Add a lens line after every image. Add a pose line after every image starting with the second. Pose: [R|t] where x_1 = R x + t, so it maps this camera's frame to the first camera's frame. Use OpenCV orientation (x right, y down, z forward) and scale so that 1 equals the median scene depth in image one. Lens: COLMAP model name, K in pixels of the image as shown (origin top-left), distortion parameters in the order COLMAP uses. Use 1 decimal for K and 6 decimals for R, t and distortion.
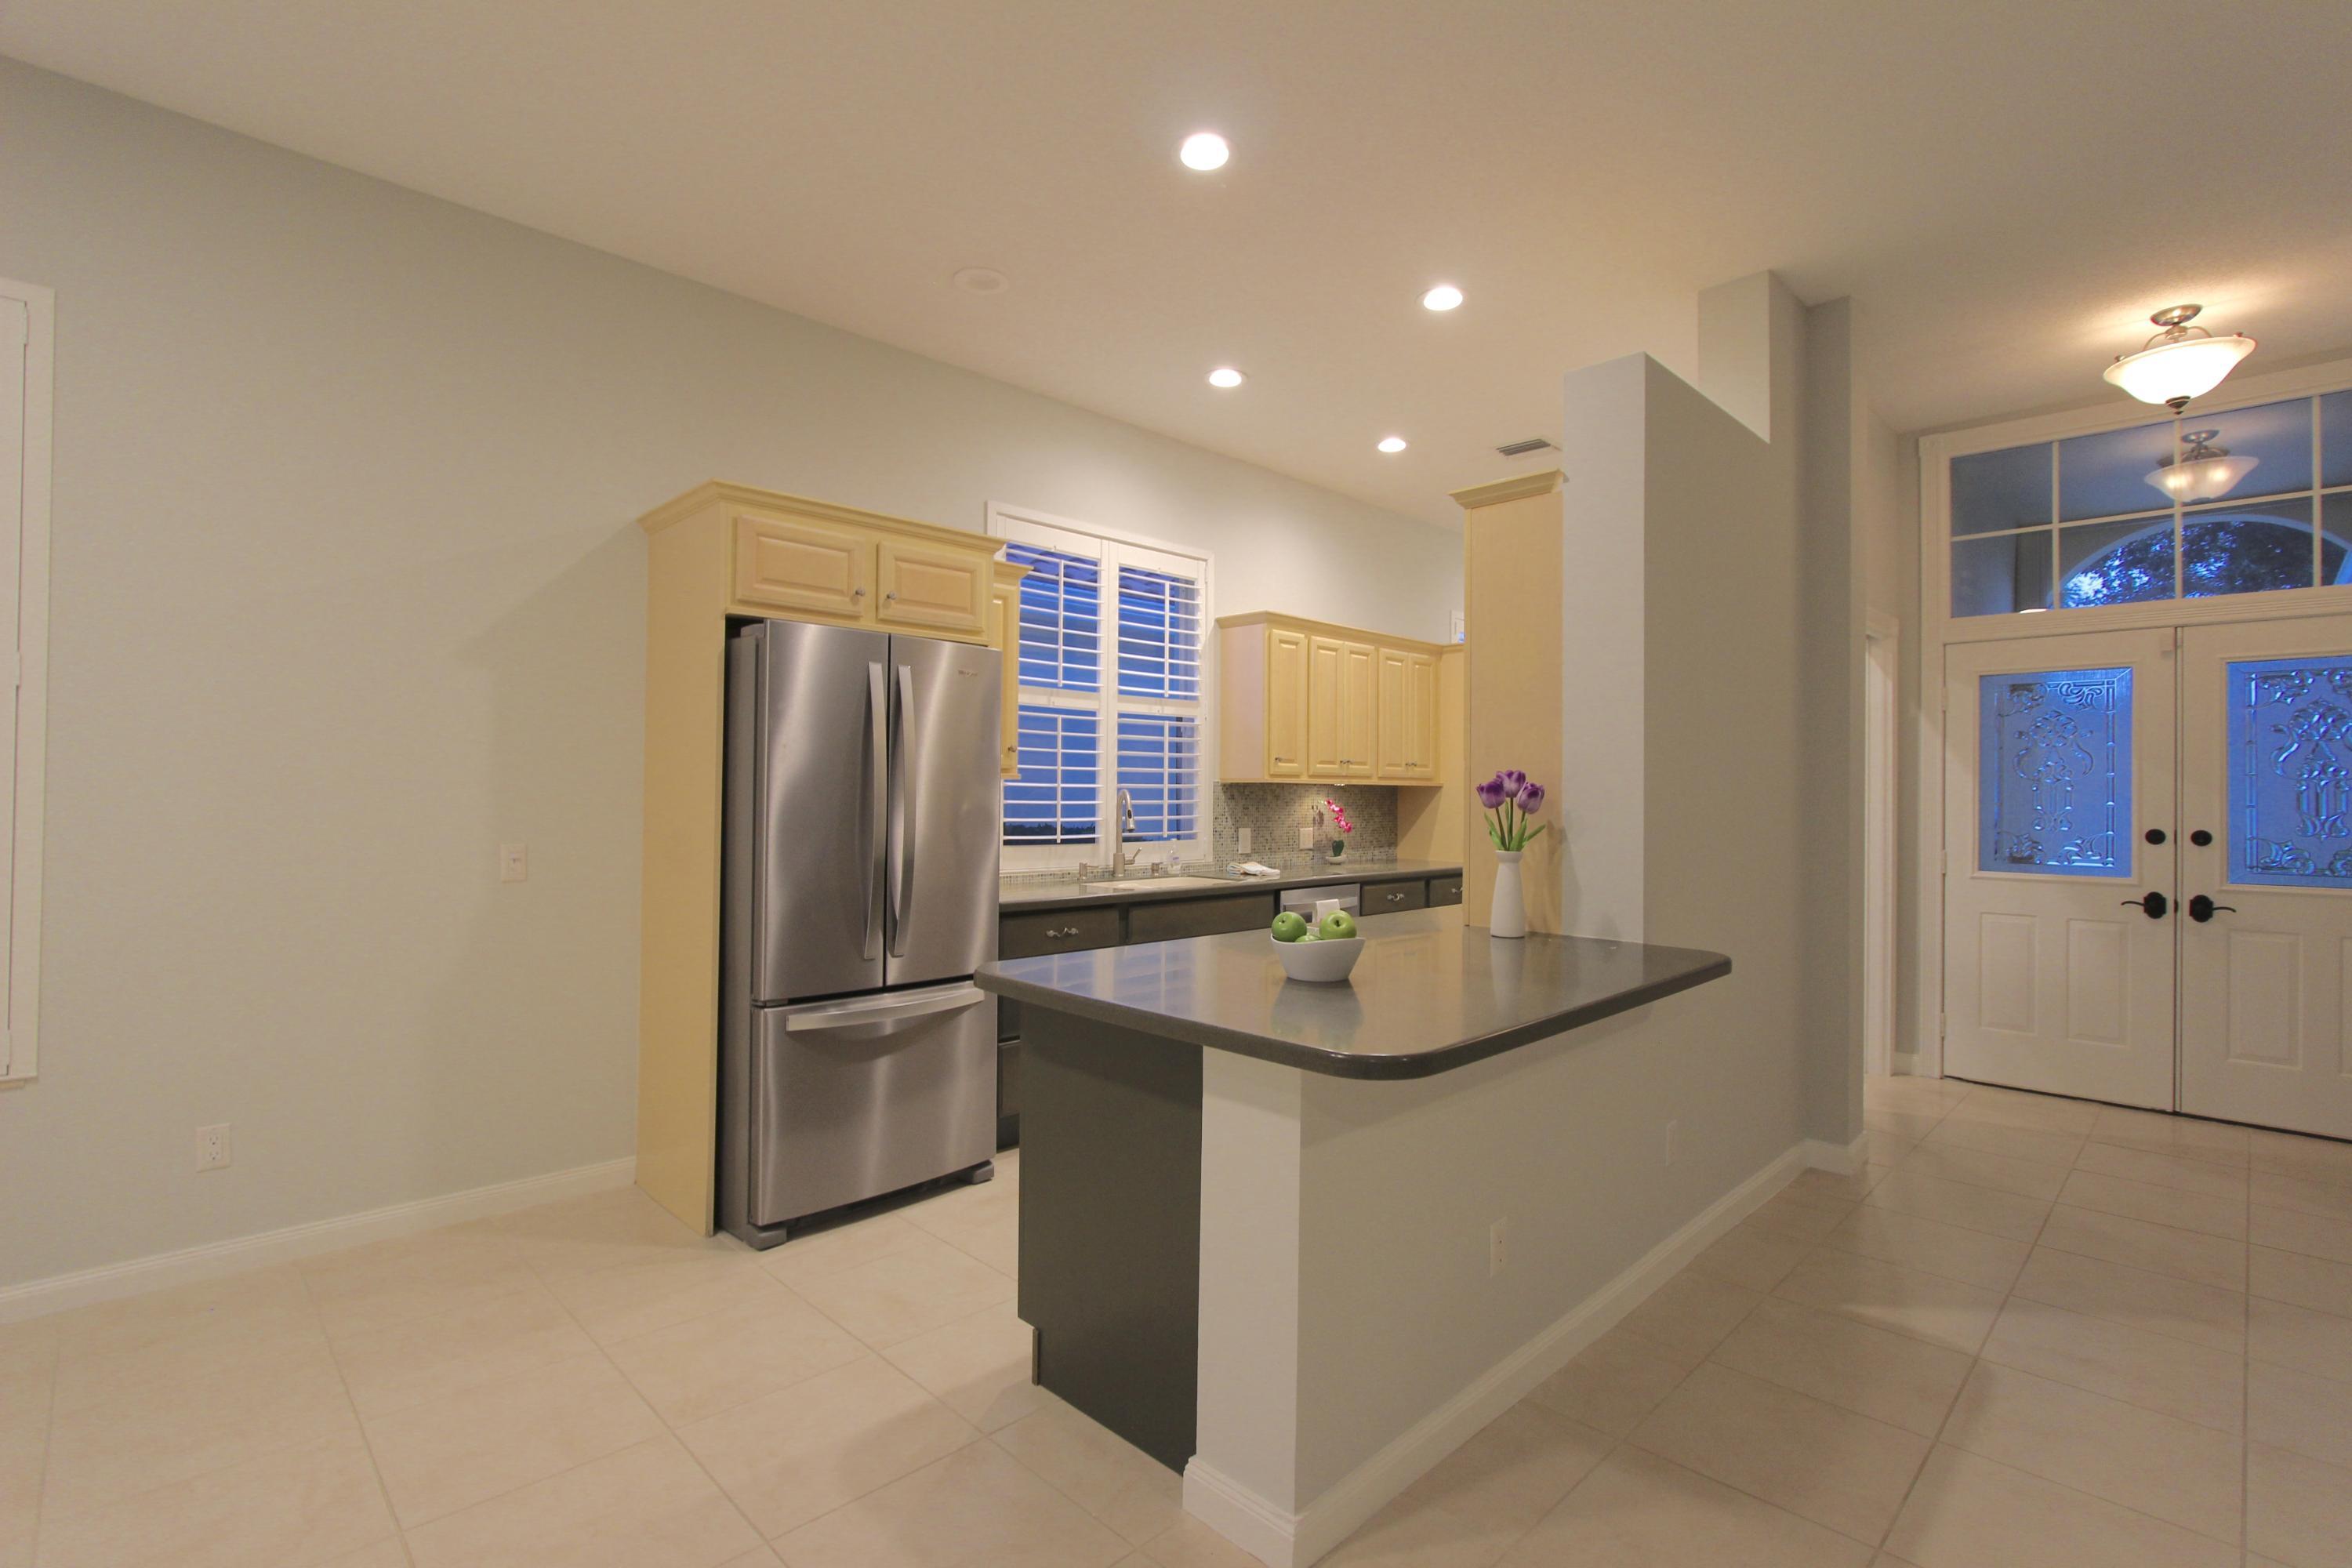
lens RADIAL K [[1088.1, 0, 1176.0], [0, 1088.1, 784.0], [0, 0, 1]] dist [-0.003098, -0.000267]
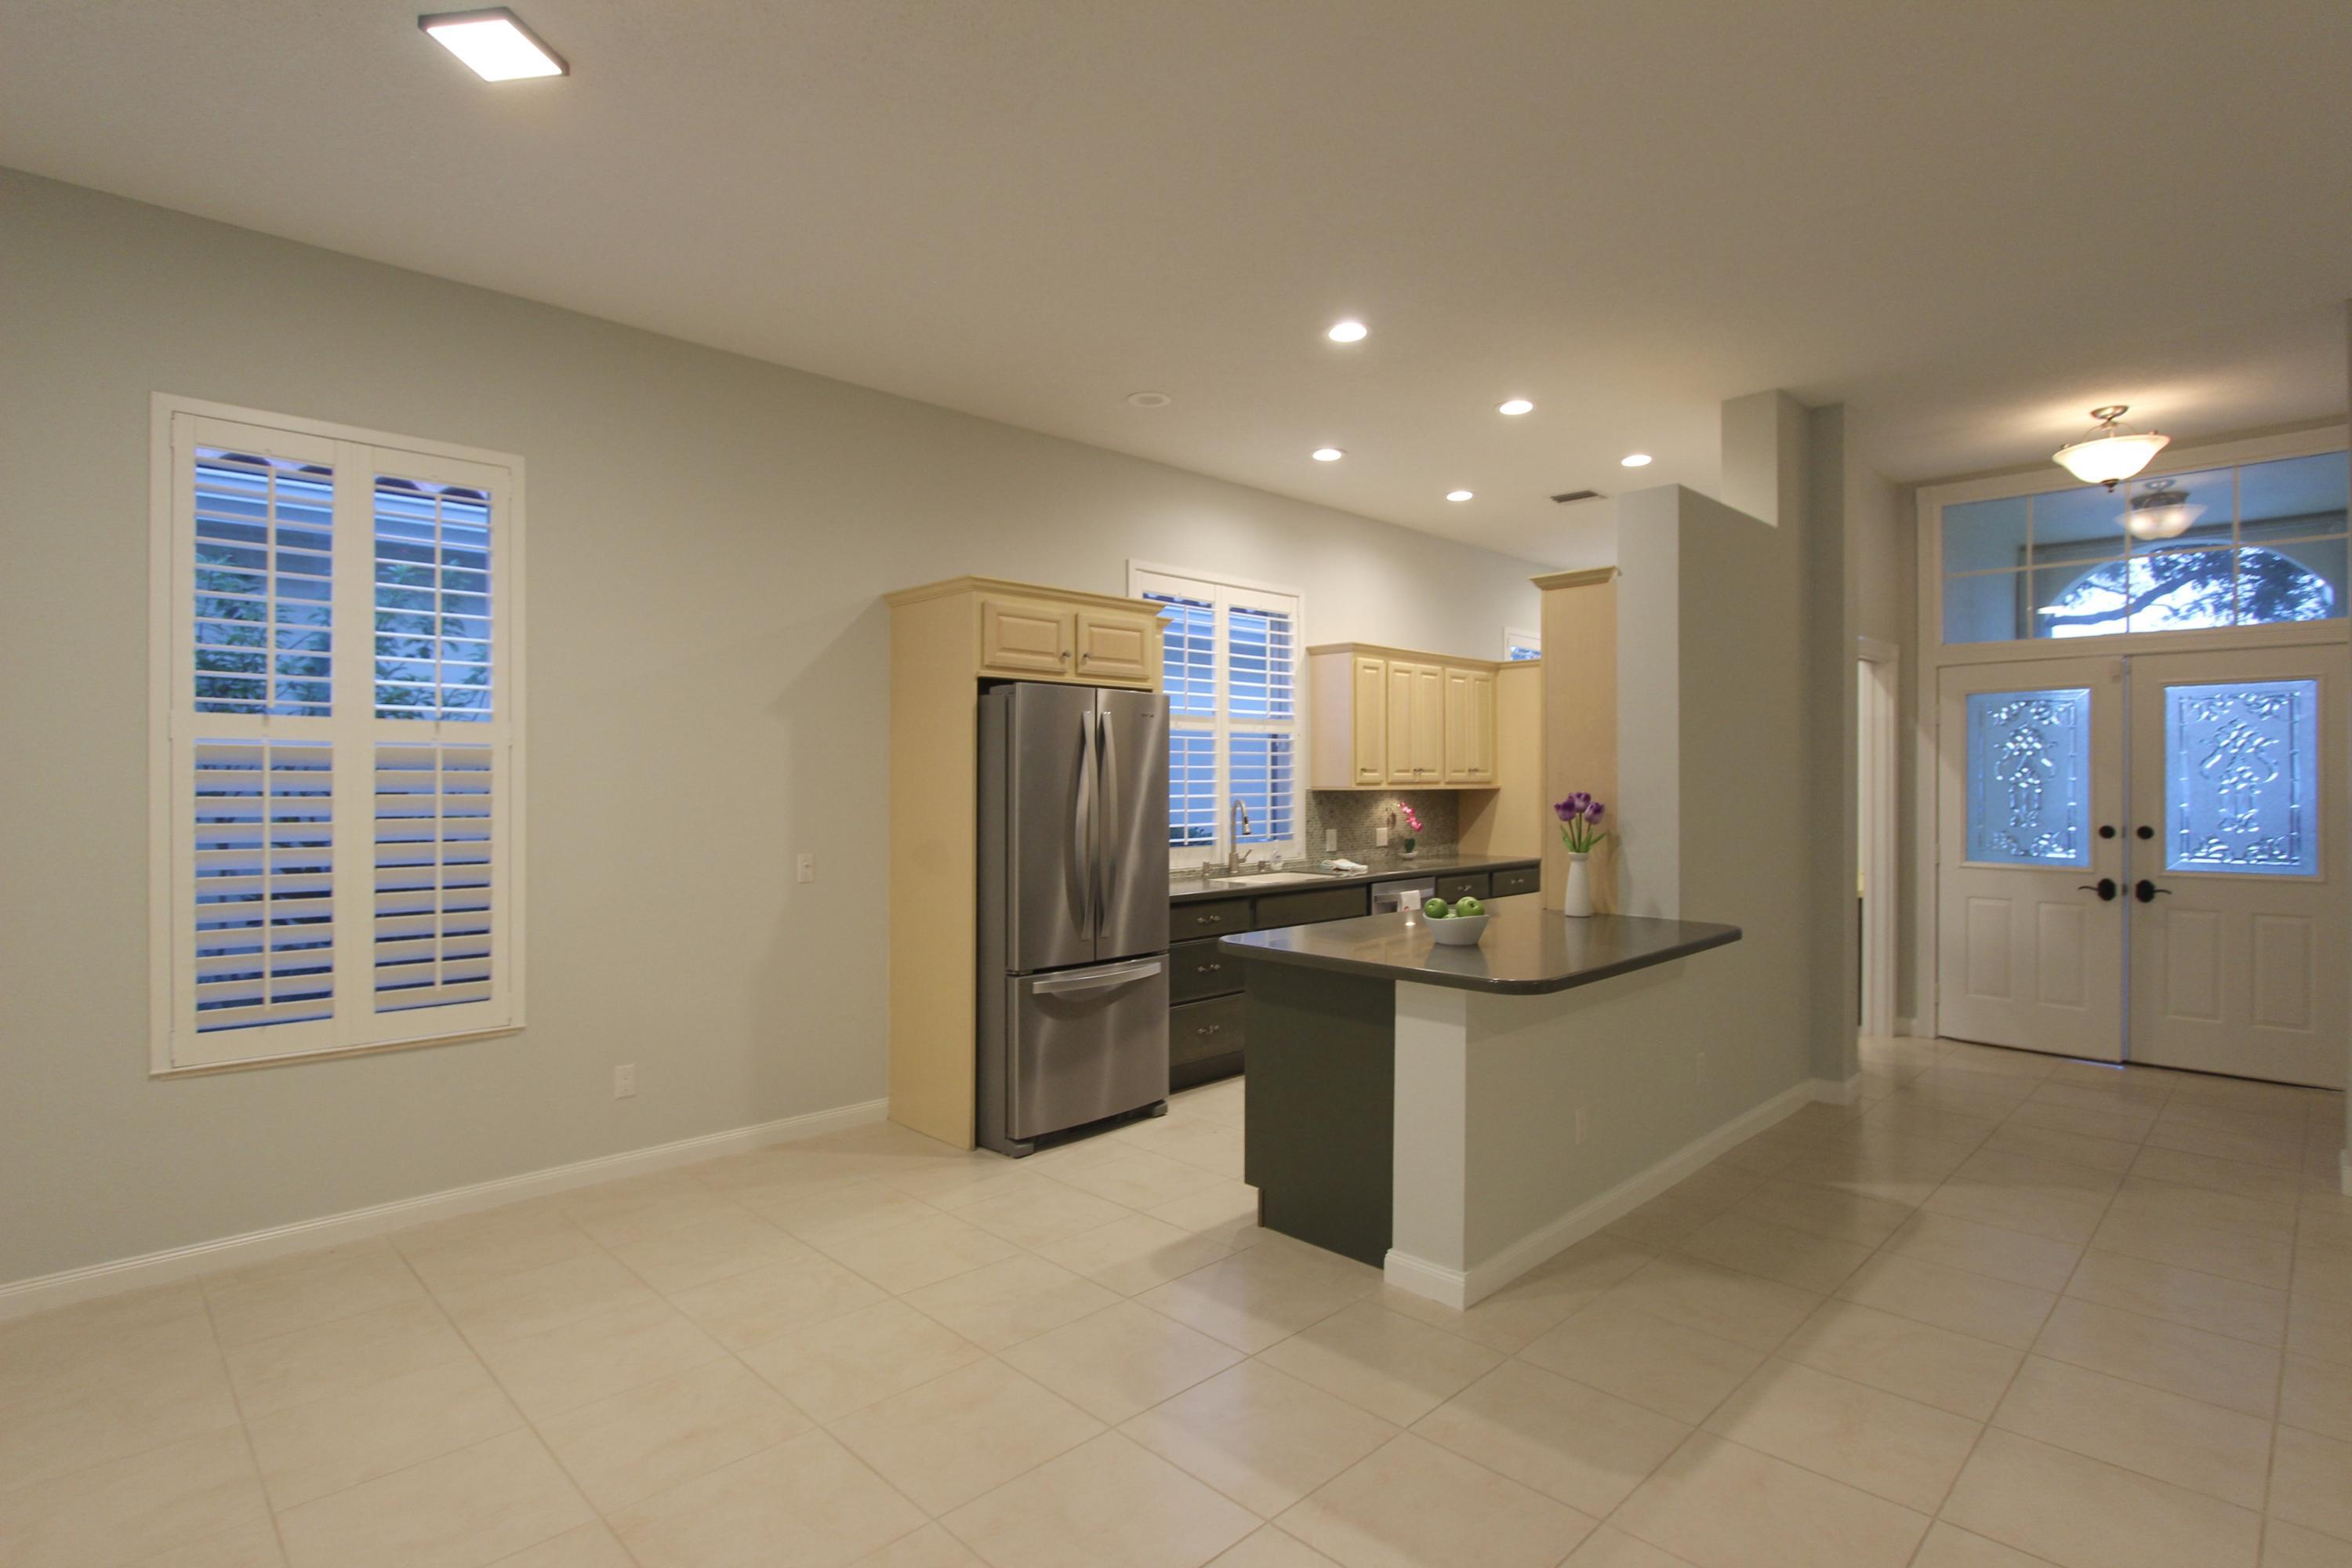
lens RADIAL K [[1186.7, 0, 1176.0], [0, 1186.7, 784.0], [0, 0, 1]] dist [0.002764, 0.000440]
pose [[0.999945, -0.009678, 0.004109, -0.123854], [0.009622, 0.999862, 0.013562, -0.030124], [-0.004240, -0.013521, 0.999900, -0.291363]]
